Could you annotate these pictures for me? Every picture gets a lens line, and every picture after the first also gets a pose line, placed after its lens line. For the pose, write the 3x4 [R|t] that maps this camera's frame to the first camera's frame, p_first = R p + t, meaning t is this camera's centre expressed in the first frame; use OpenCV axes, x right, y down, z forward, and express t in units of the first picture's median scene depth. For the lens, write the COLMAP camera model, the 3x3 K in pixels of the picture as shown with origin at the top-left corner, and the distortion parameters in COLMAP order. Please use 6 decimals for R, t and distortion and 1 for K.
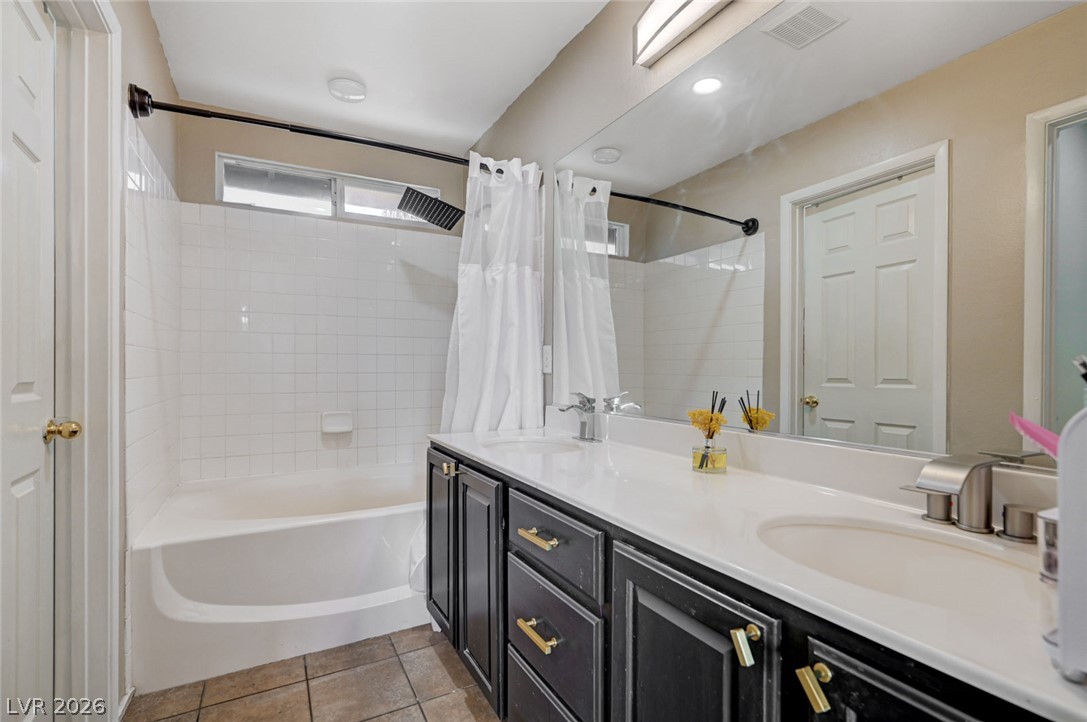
lens RADIAL K [[512.9, 0, 545.4], [0, 512.9, 370.8], [0, 0, 1]] dist [0.000594, -0.000062]
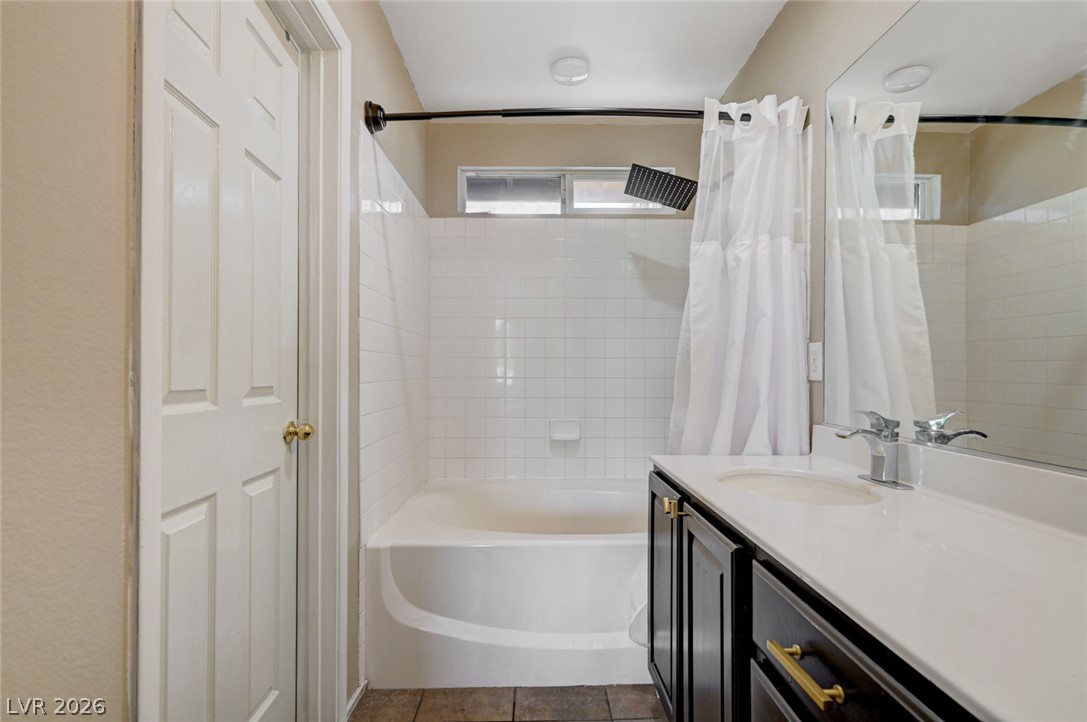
lens RADIAL K [[512.9, 0, 545.4], [0, 512.9, 370.8], [0, 0, 1]] dist [0.000594, -0.000062]
pose [[0.889433, 0.000080, -0.457066, -0.004723], [-0.003556, 0.999971, -0.006745, -0.002927], [0.457052, 0.007624, 0.889407, 0.187230]]
